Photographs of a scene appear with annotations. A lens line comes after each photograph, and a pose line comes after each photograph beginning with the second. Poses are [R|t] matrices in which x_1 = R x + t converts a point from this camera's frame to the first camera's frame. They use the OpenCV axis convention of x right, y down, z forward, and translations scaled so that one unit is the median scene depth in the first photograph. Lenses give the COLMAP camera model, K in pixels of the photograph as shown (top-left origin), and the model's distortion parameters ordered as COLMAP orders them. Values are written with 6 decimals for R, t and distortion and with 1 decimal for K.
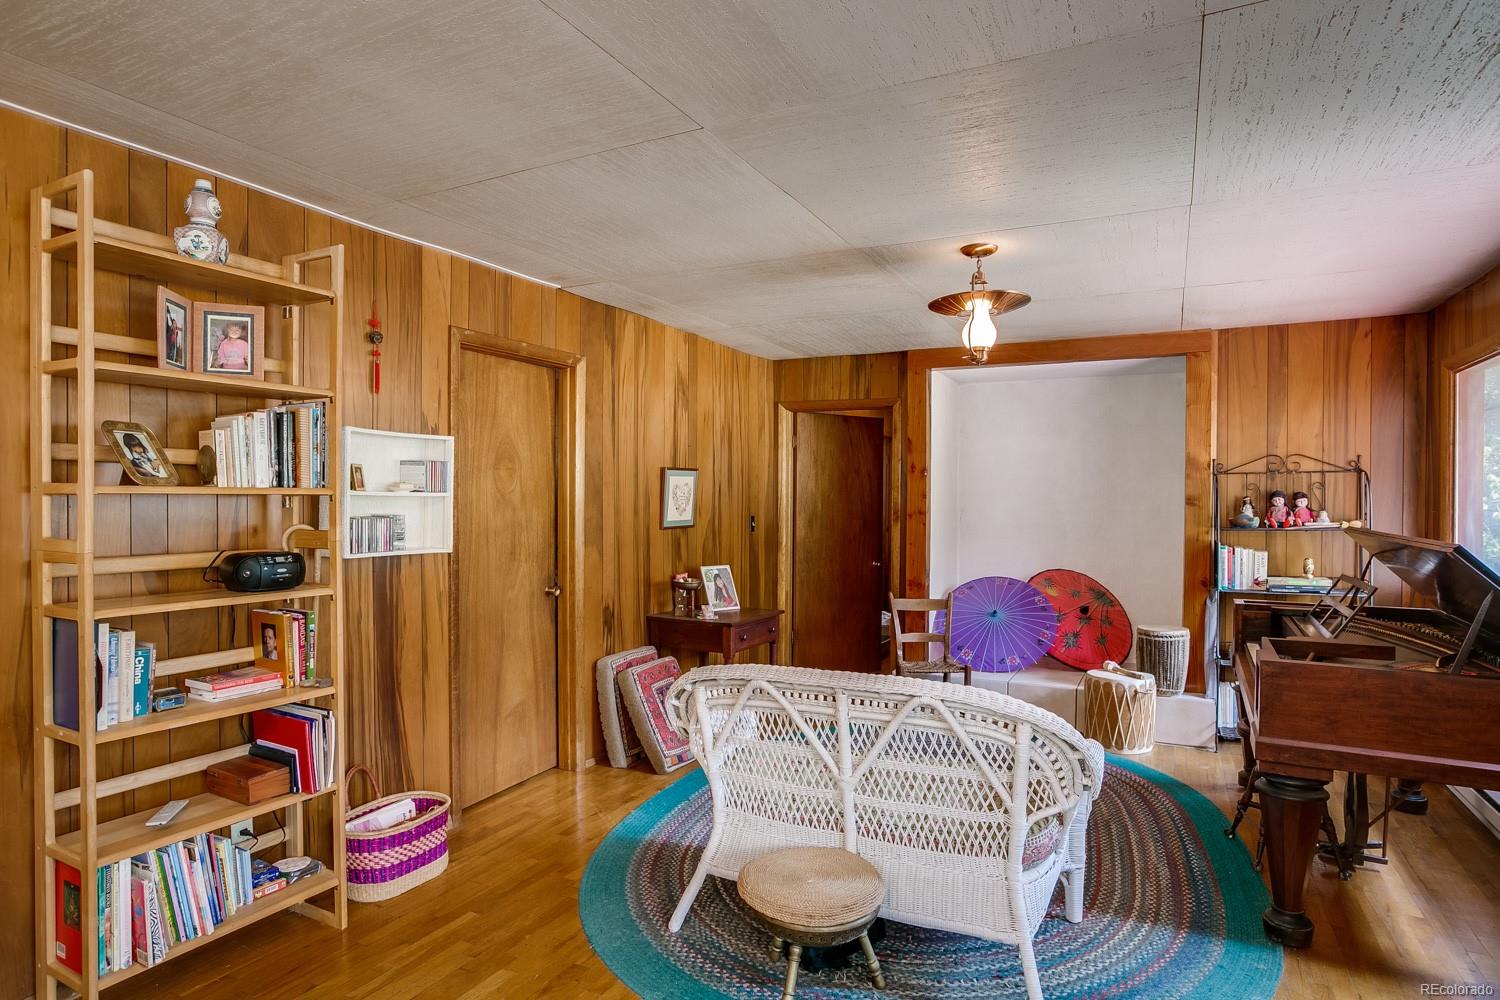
lens RADIAL K [[855.5, 0, 754.1], [0, 855.5, 507.6], [0, 0, 1]] dist [-0.038247, 0.000440]
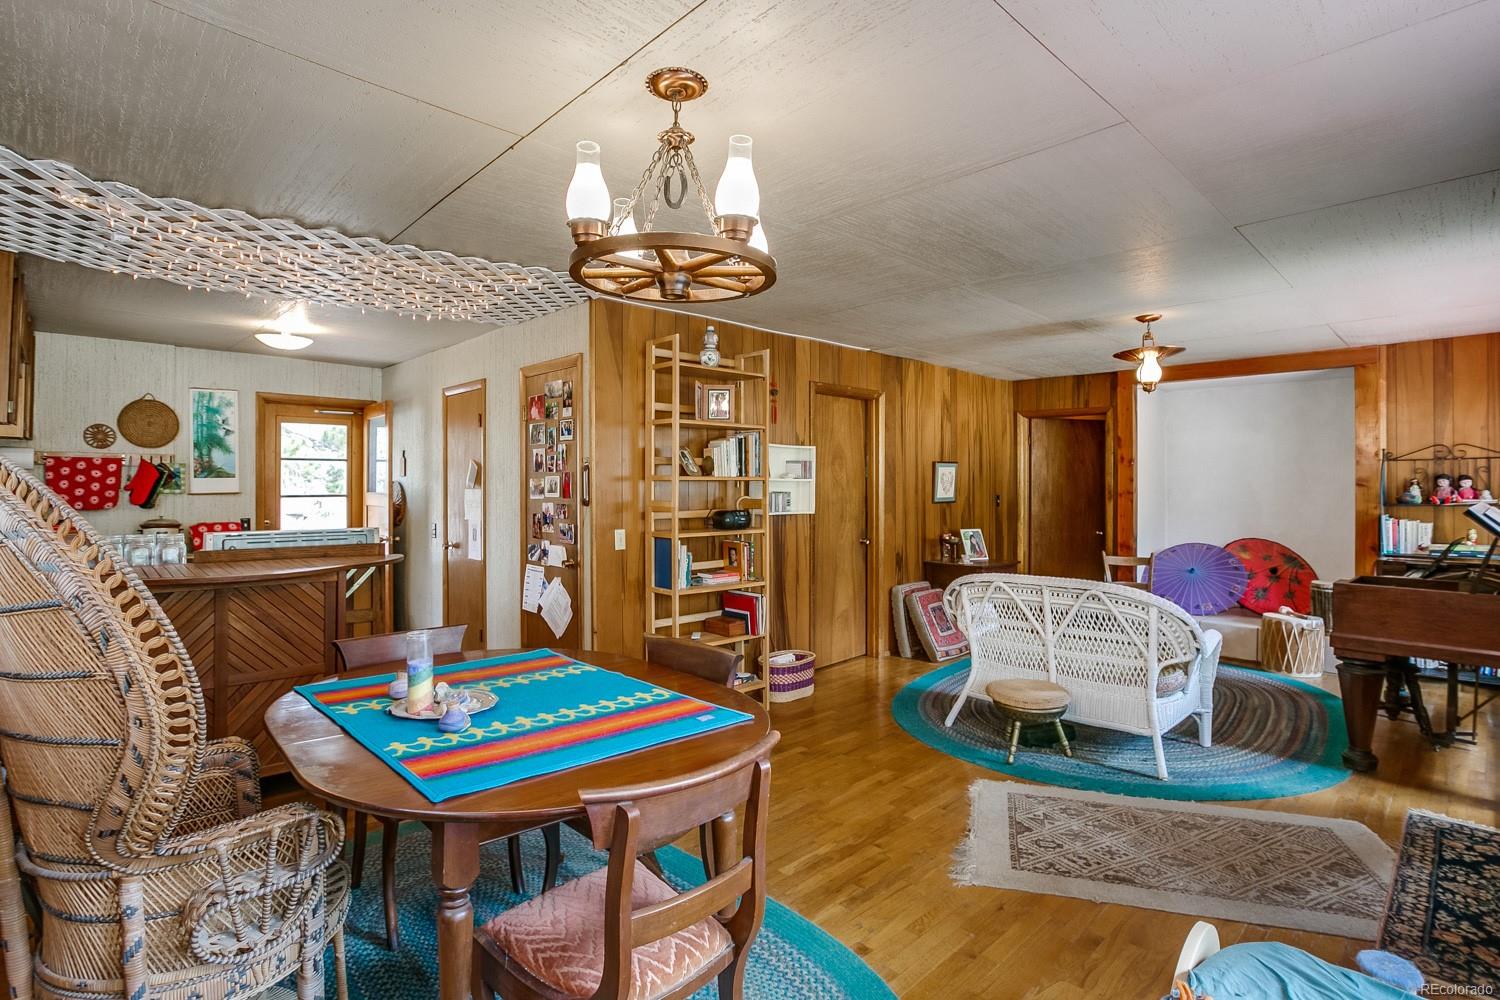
lens RADIAL K [[766.9, 0, 748.2], [0, 766.9, 481.6], [0, 0, 1]] dist [-0.057591, 0.031042]
pose [[0.948062, -0.004717, -0.318052, 0.010134], [0.000056, 0.999893, -0.014661, 0.008080], [0.318087, 0.013882, 0.947960, -0.398975]]
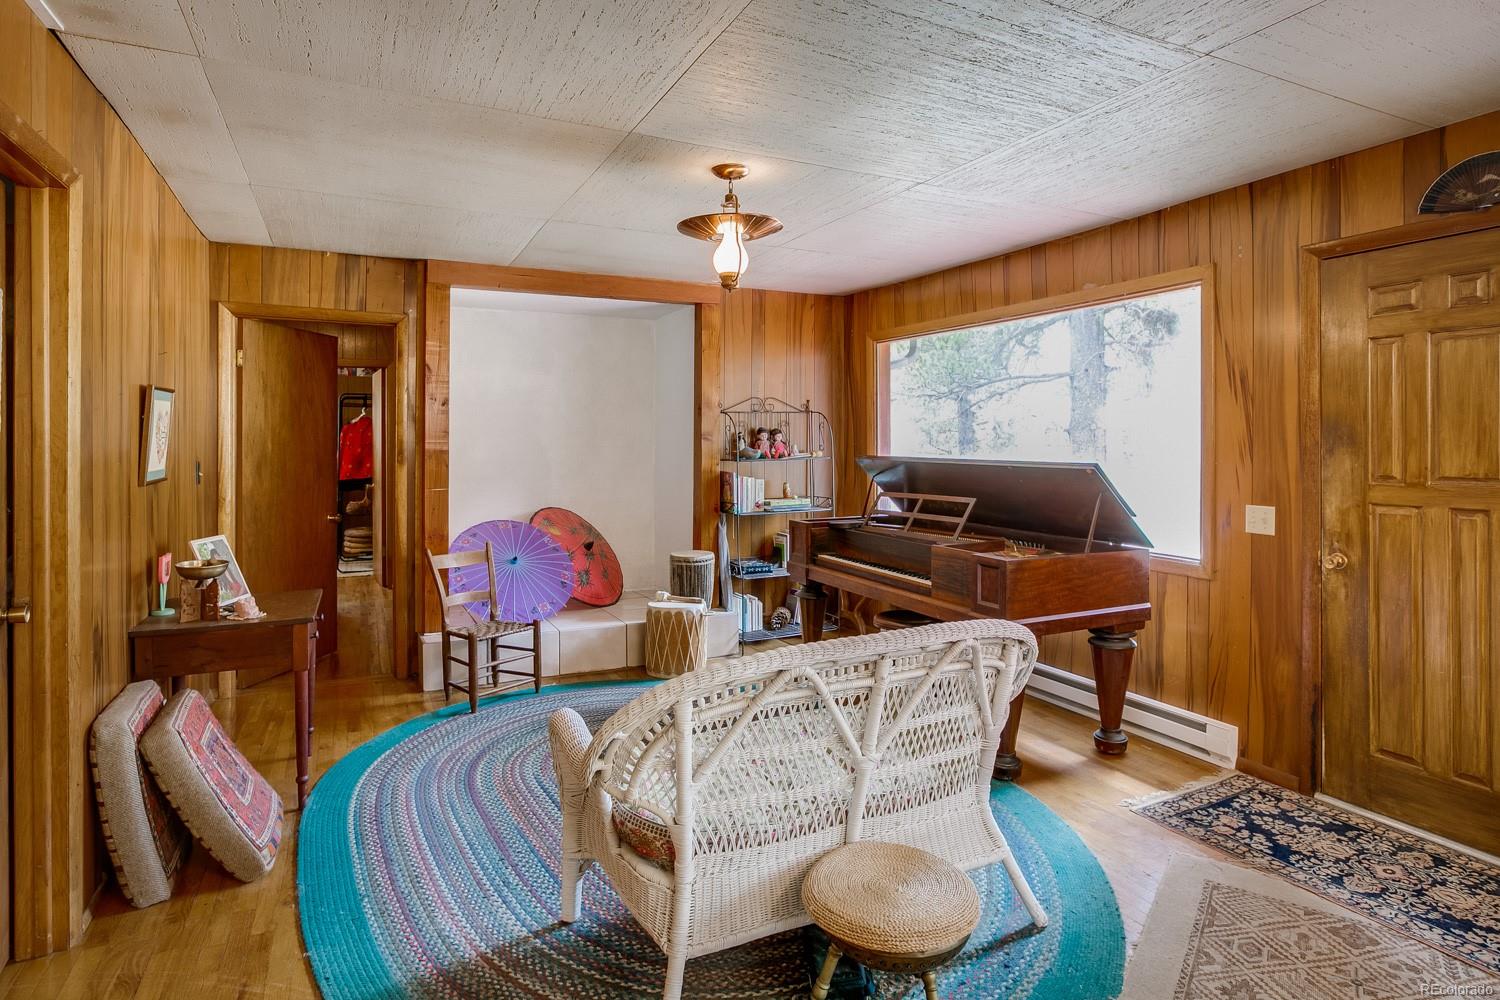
lens RADIAL K [[819.3, 0, 782.0], [0, 819.3, 435.8], [0, 0, 1]] dist [-0.060427, 0.040972]
pose [[0.588015, -0.002647, 0.808845, -0.345558], [0.013324, 0.999891, -0.006414, -0.000716], [-0.808740, 0.014549, 0.587986, 0.334585]]
